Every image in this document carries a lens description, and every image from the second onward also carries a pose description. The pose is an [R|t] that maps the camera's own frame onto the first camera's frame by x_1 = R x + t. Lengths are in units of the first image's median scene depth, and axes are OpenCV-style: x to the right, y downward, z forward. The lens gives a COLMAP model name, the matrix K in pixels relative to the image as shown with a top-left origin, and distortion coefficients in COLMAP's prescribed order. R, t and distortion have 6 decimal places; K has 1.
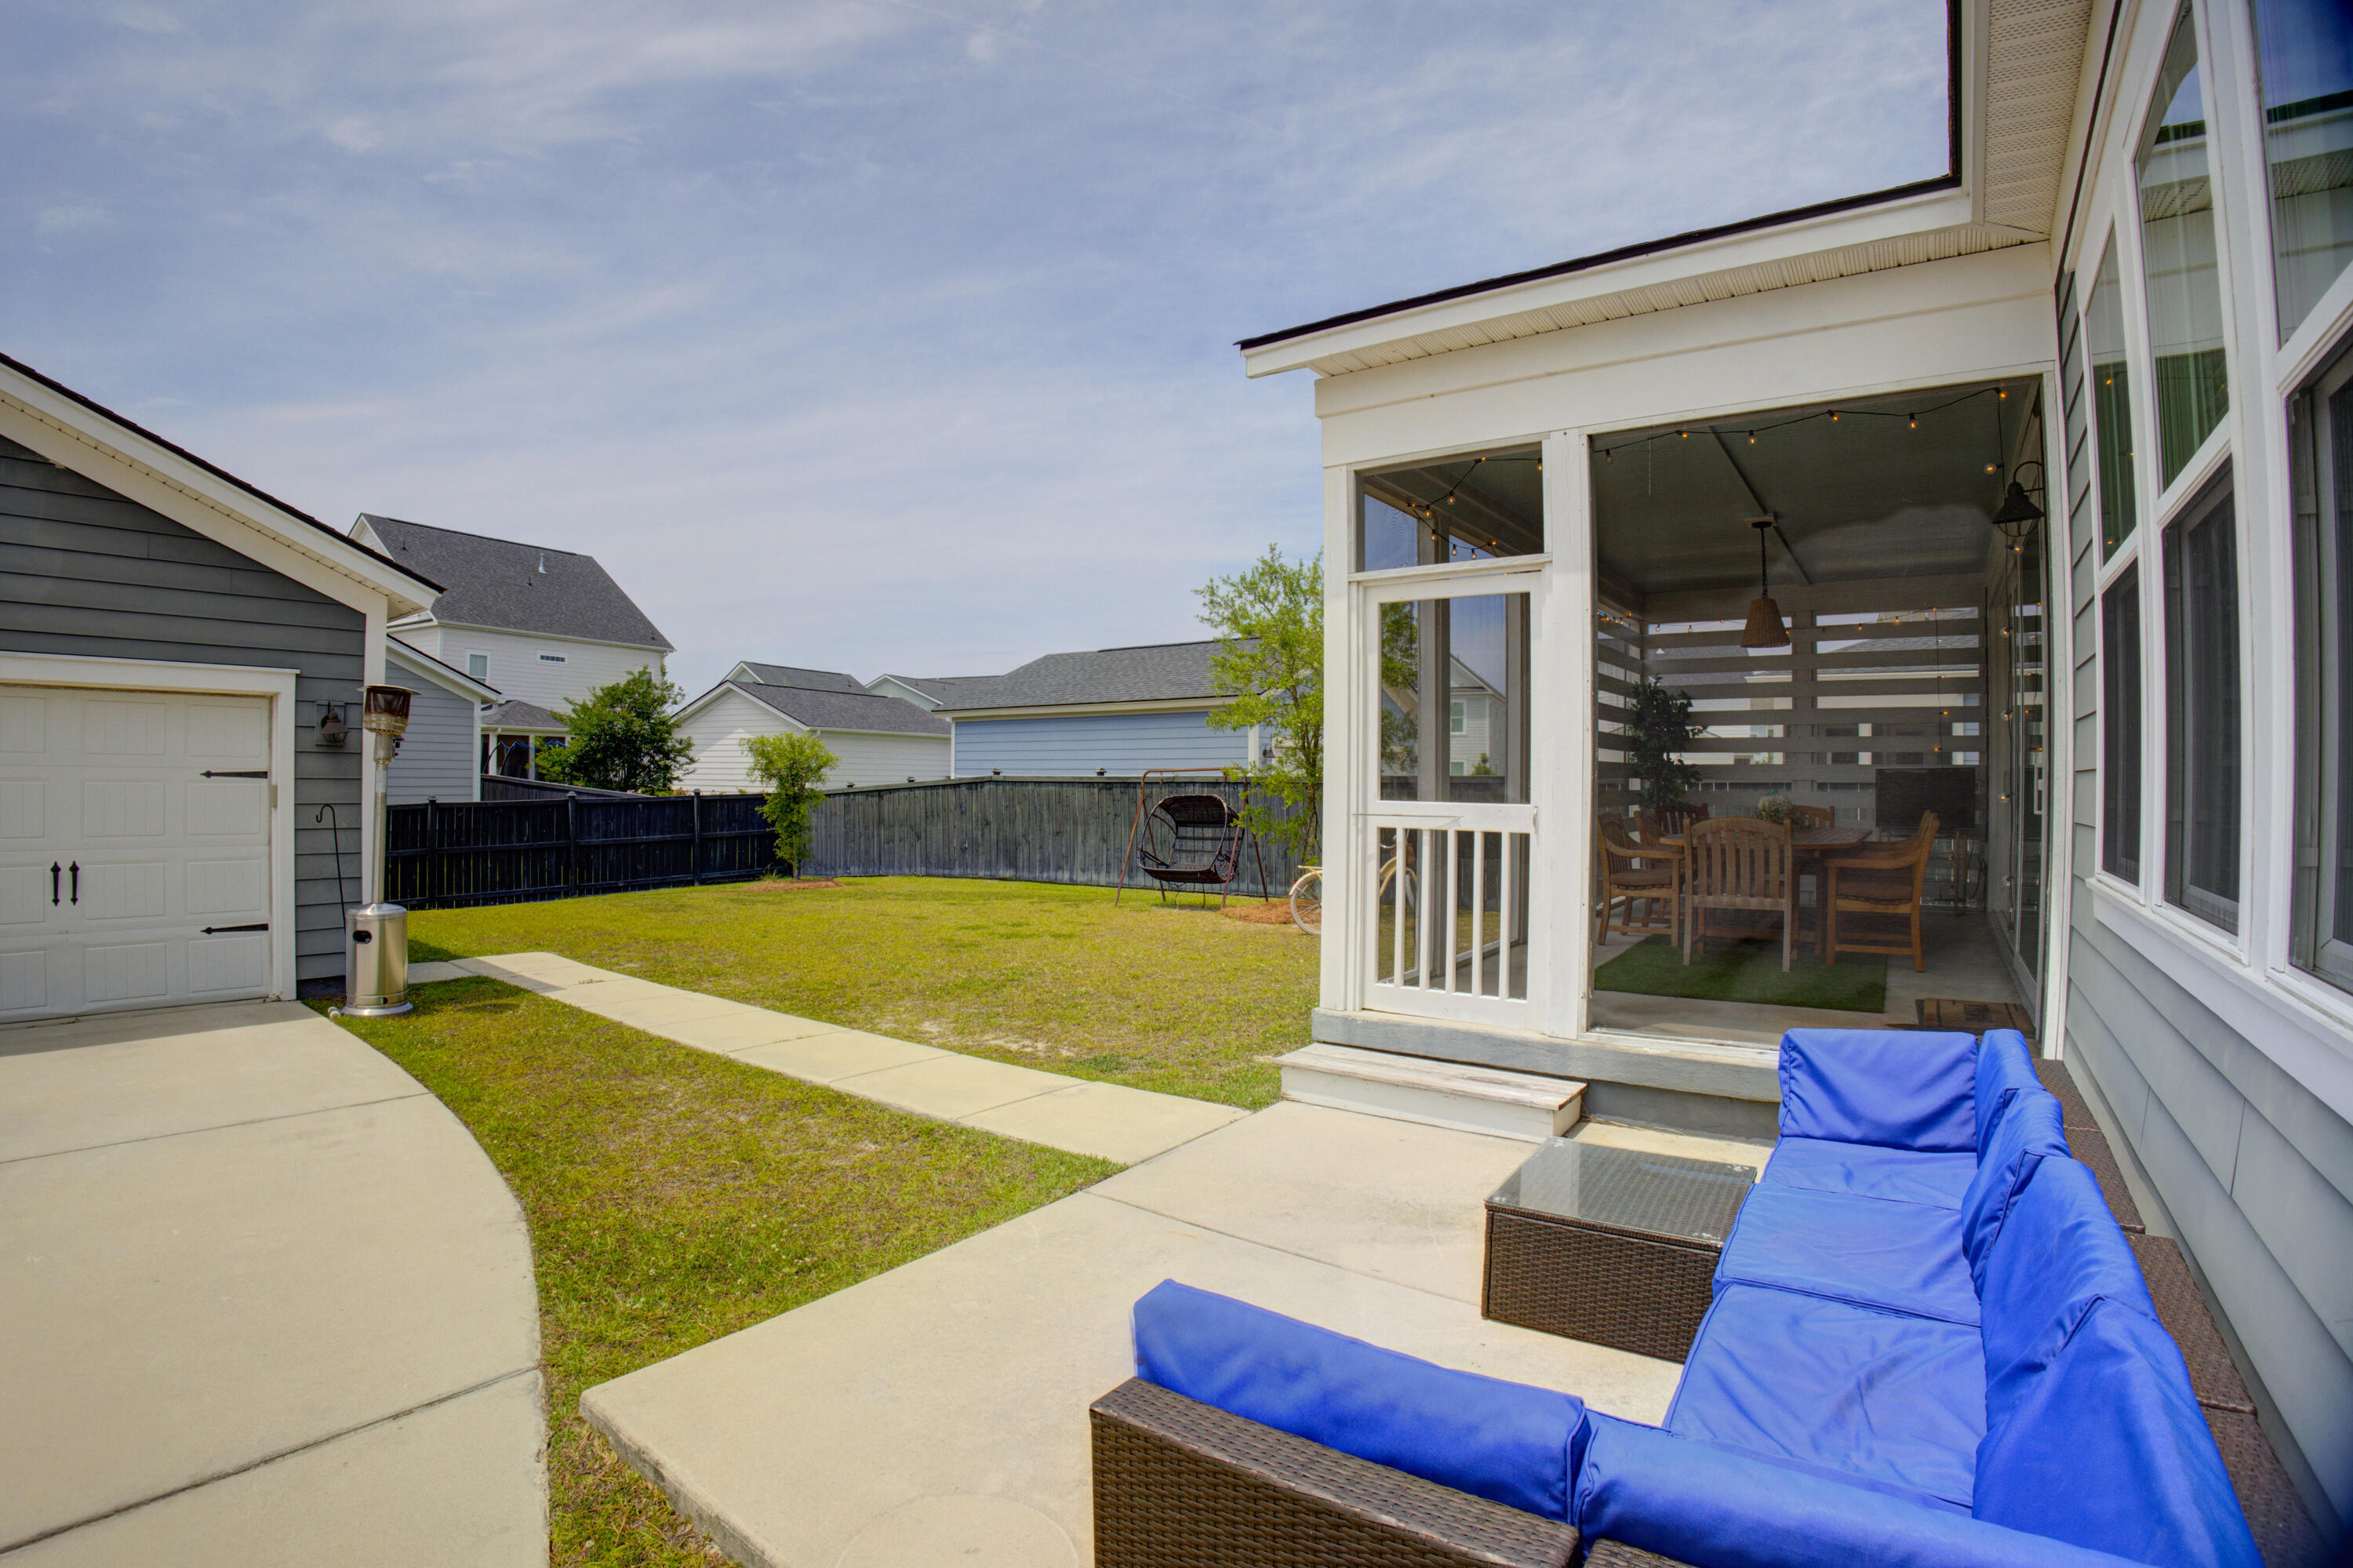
lens RADIAL K [[1108.8, 0, 1156.5], [0, 1108.8, 776.5], [0, 0, 1]] dist [-0.142347, 0.031517]
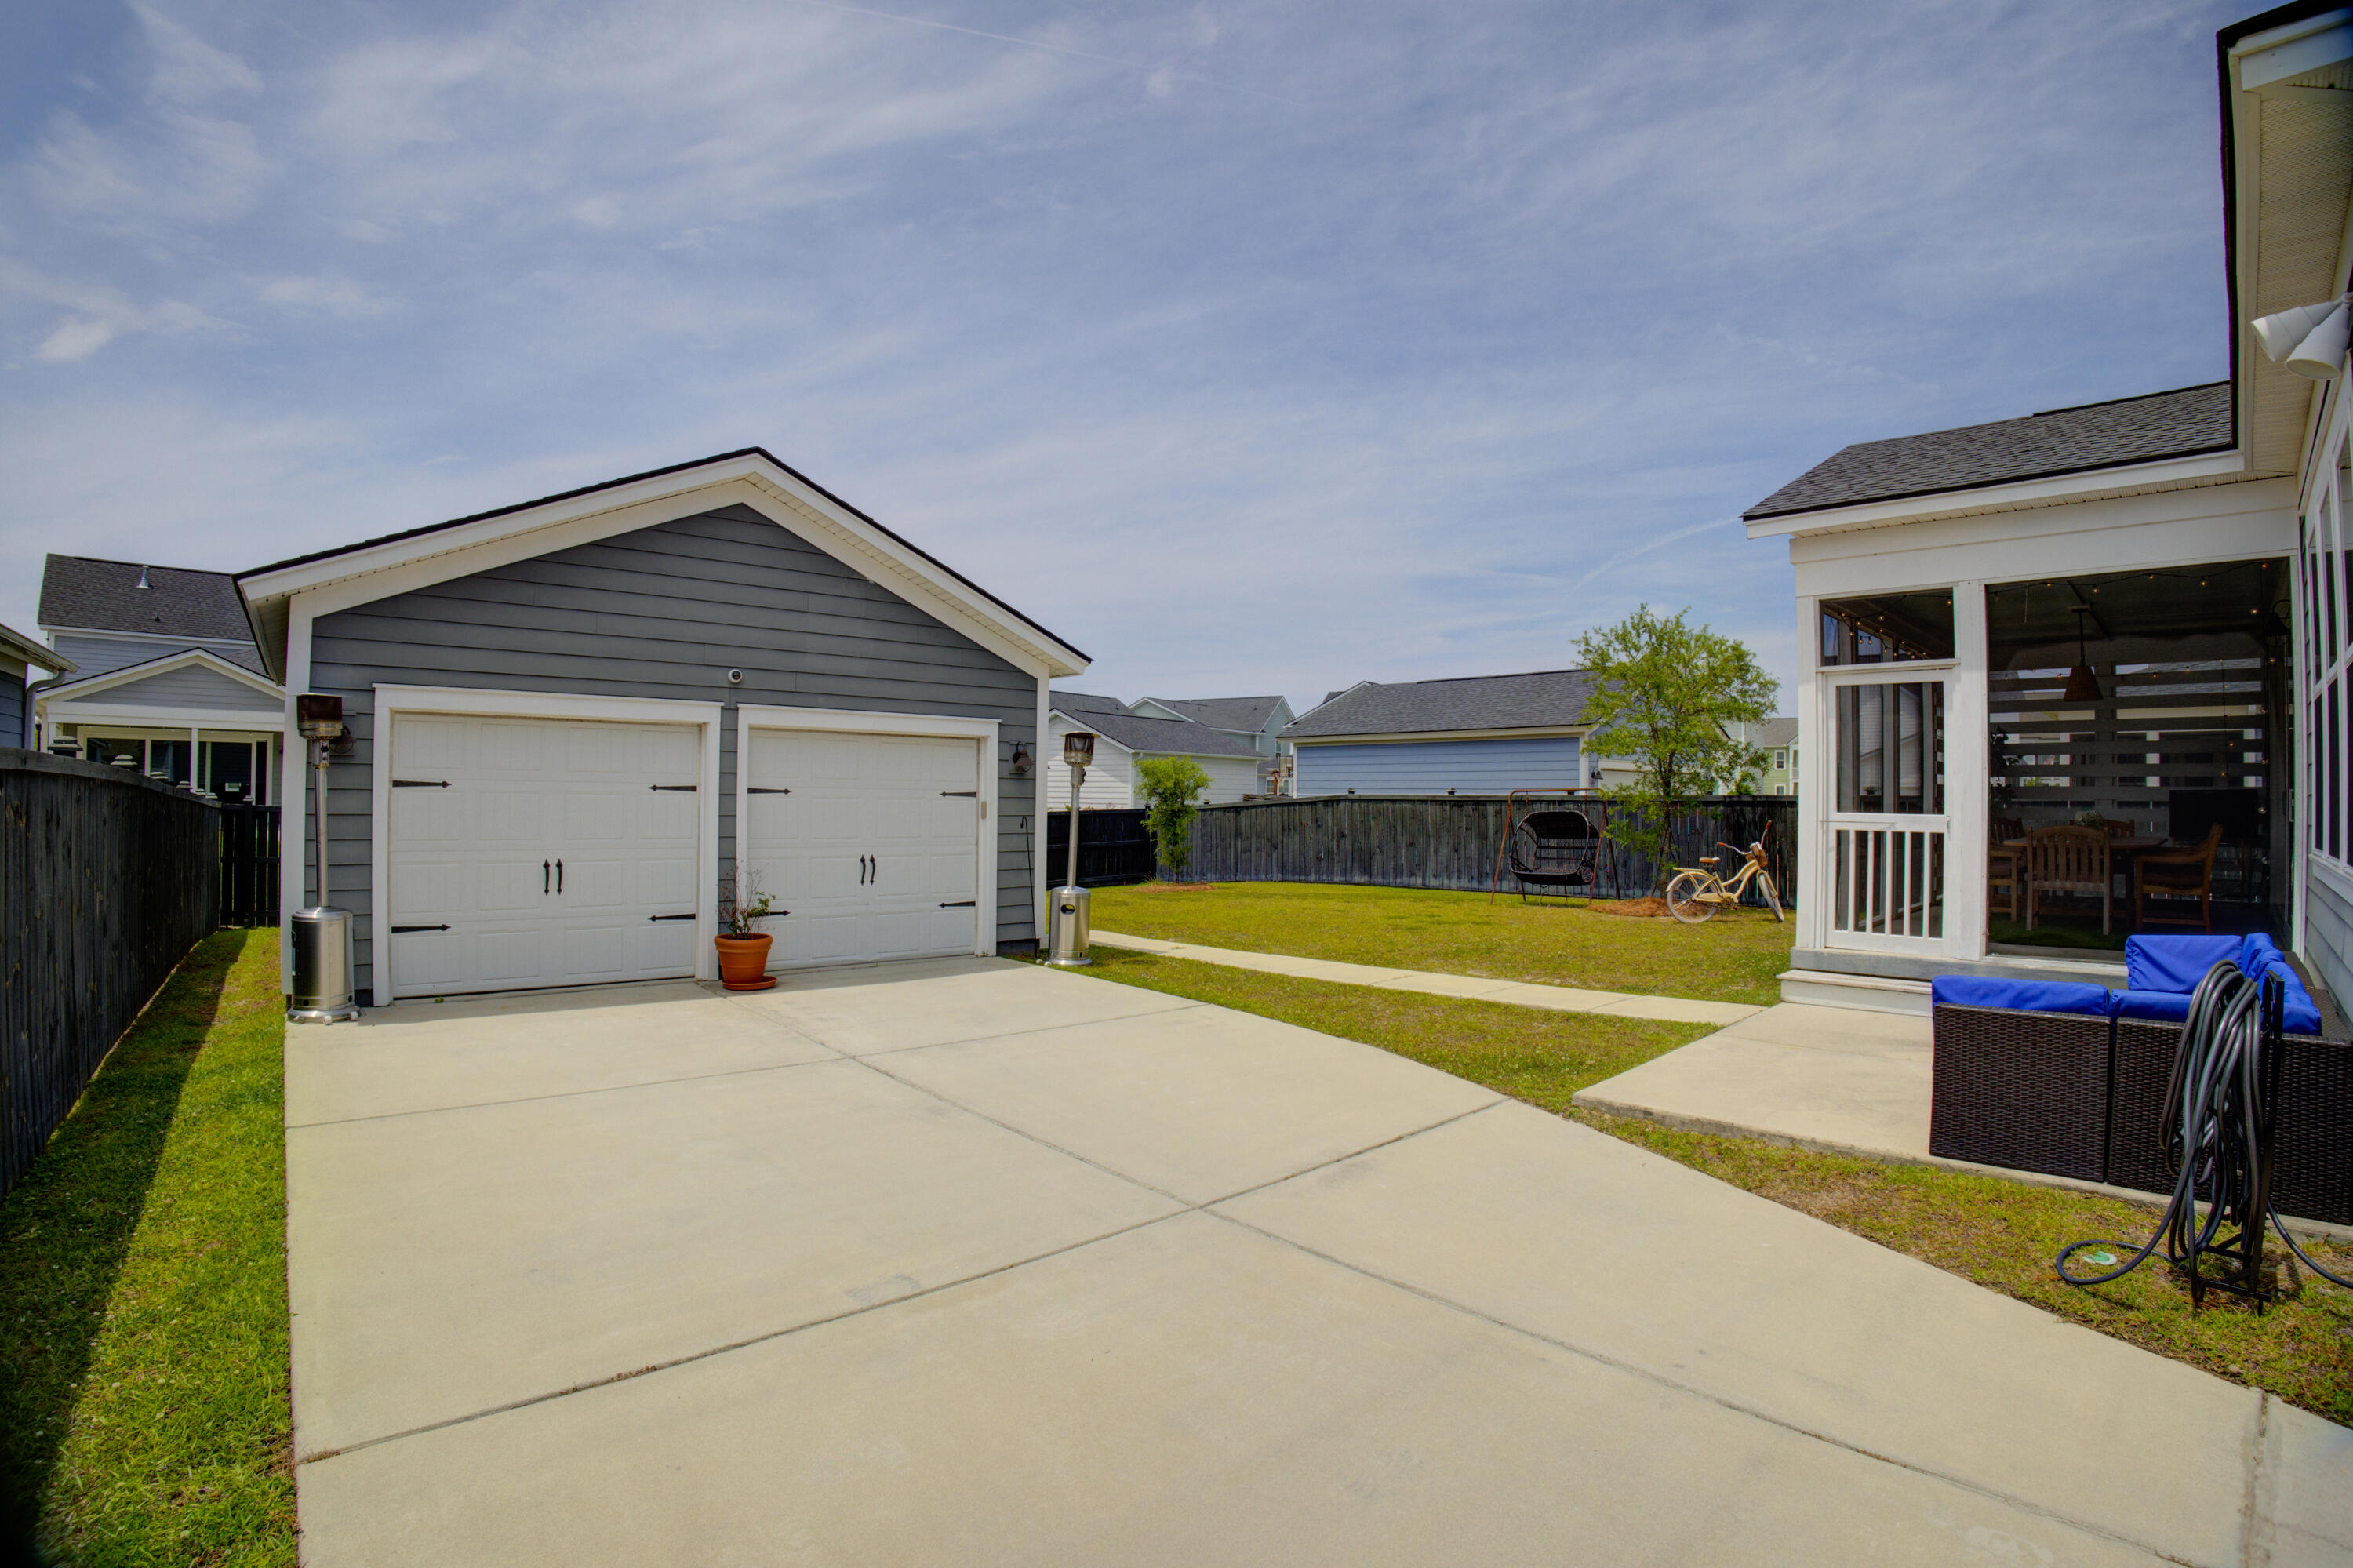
lens RADIAL K [[1108.8, 0, 1156.5], [0, 1108.8, 776.5], [0, 0, 1]] dist [-0.142347, 0.031517]
pose [[0.981763, -0.000372, -0.190109, -0.136279], [-0.002678, 0.999872, -0.015782, -0.000915], [0.190090, 0.016004, 0.981636, -0.188258]]
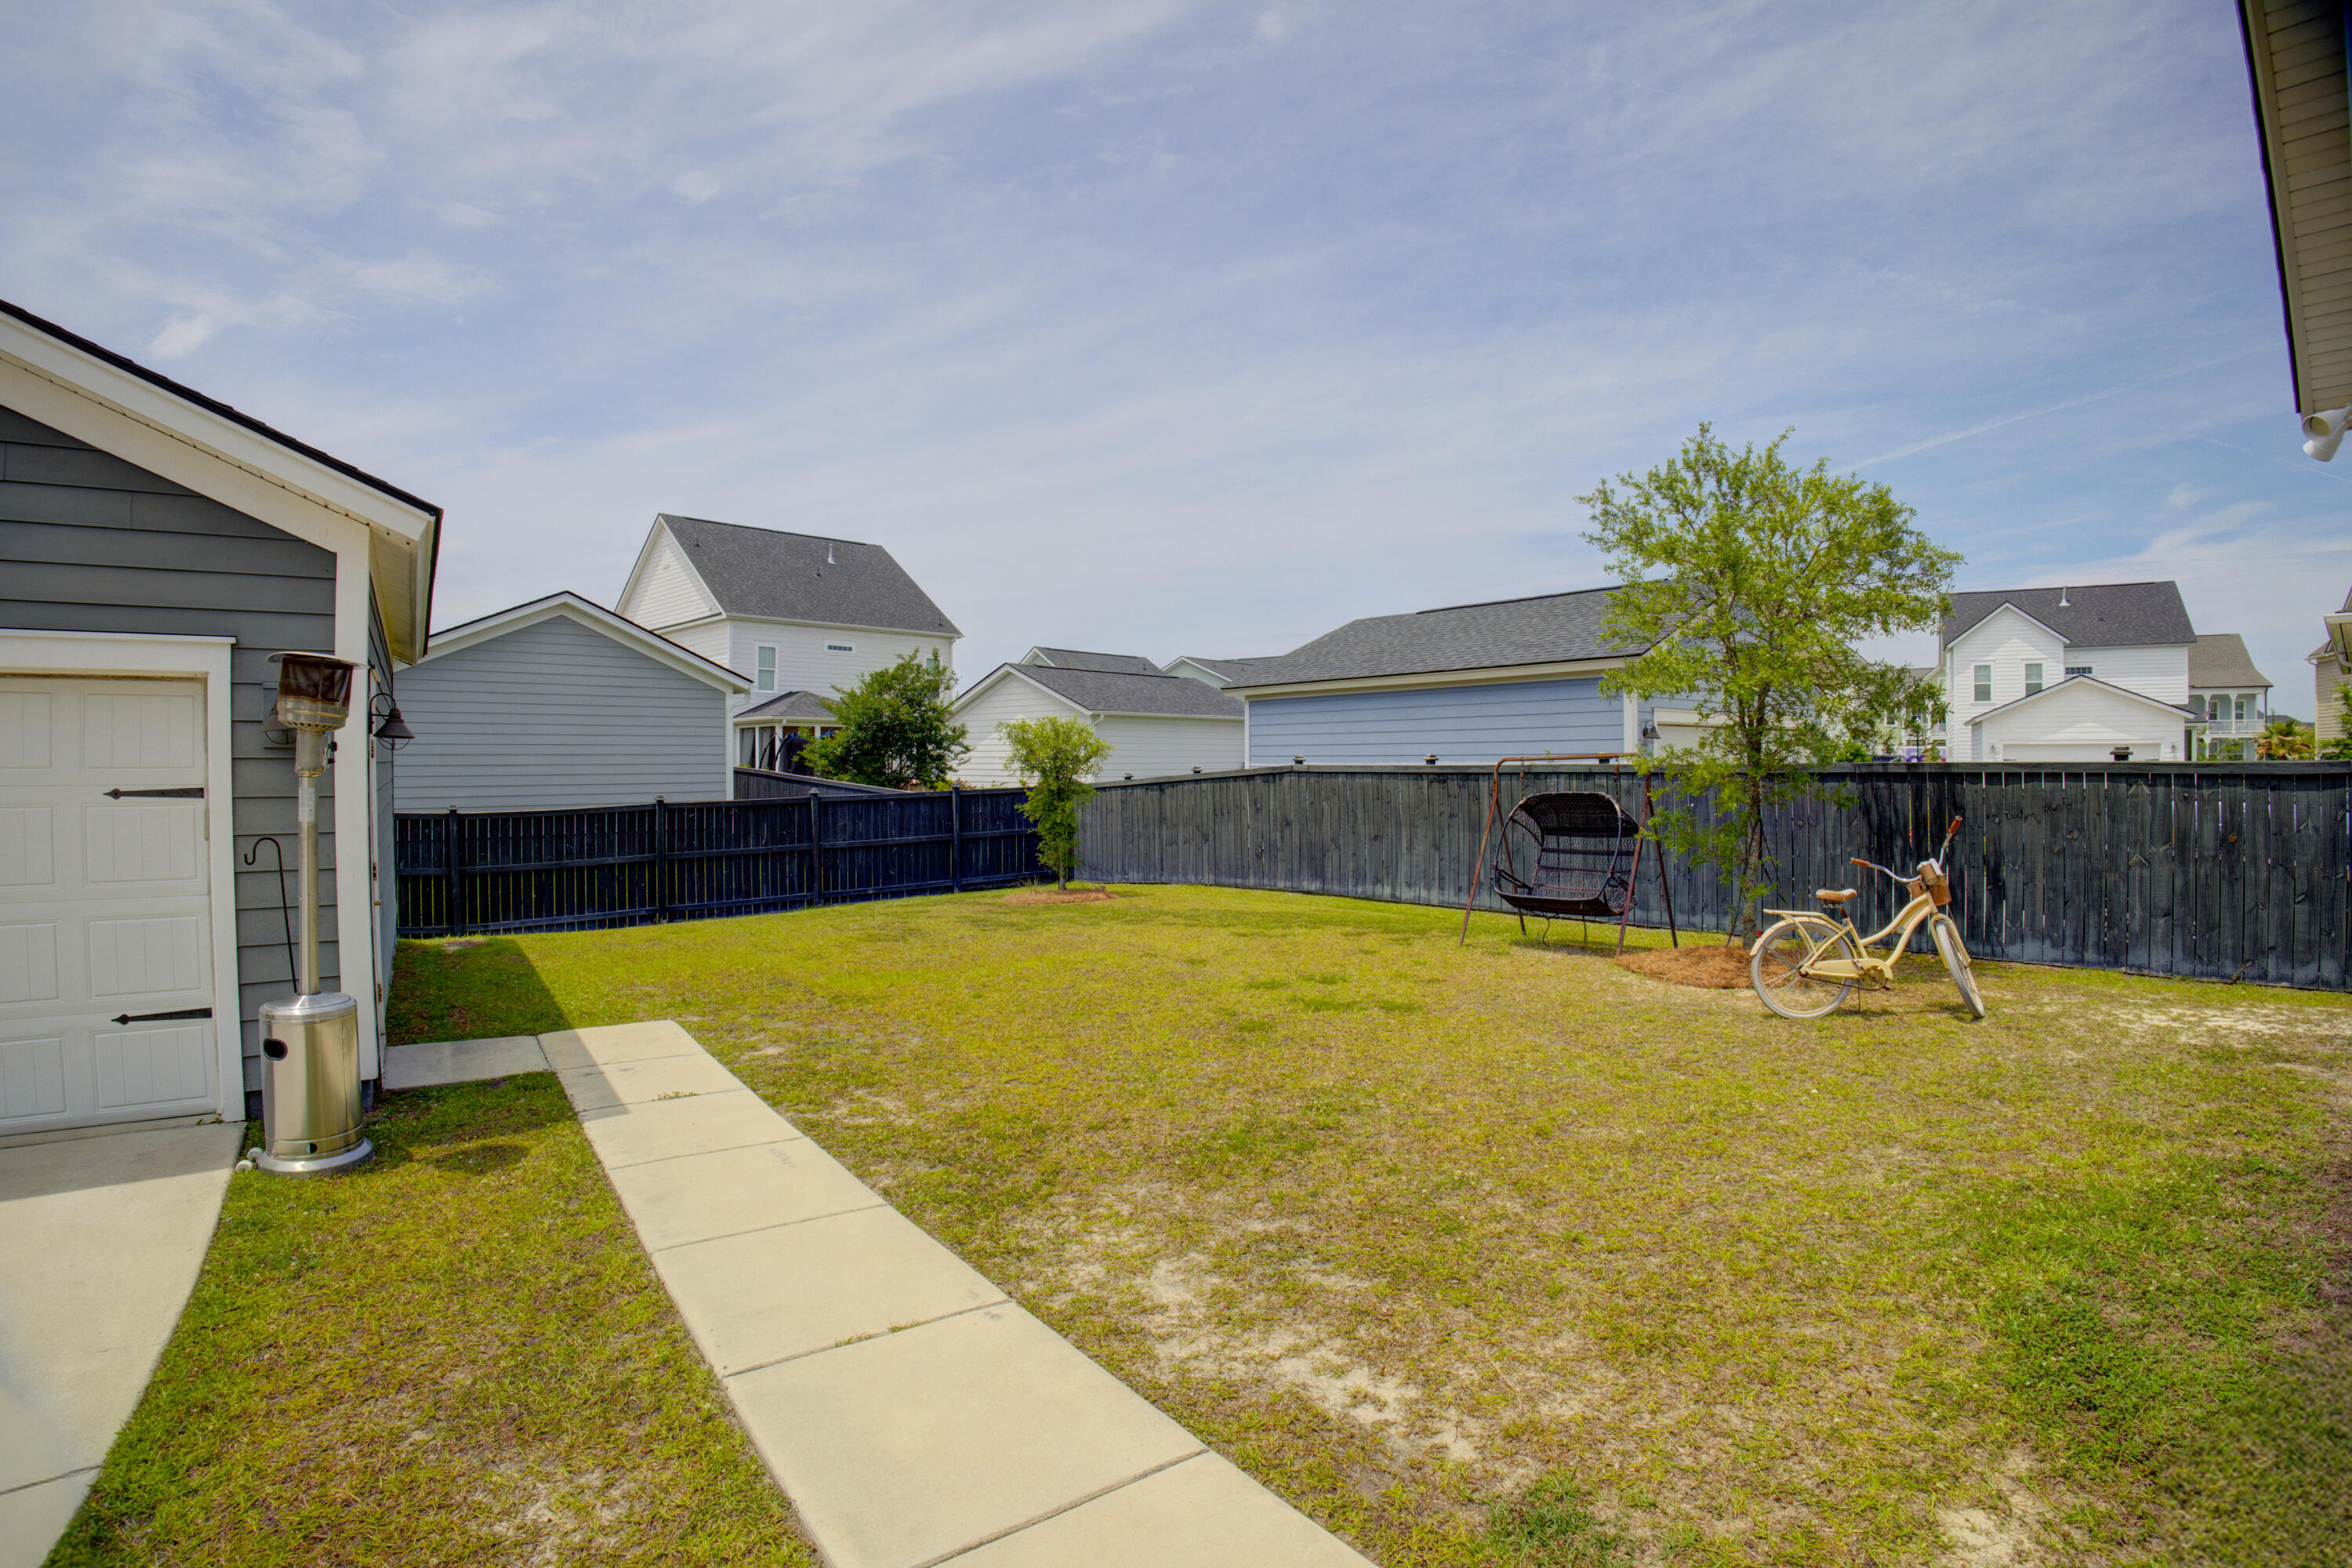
lens RADIAL K [[1108.3, 0, 1156.0], [0, 1108.3, 776.5], [0, 0, 1]] dist [-0.142347, 0.031517]
pose [[0.963044, -0.007327, -0.269245, -0.028934], [0.011580, 0.999832, 0.014210, -0.005537], [0.269096, -0.016803, 0.962967, 0.204120]]
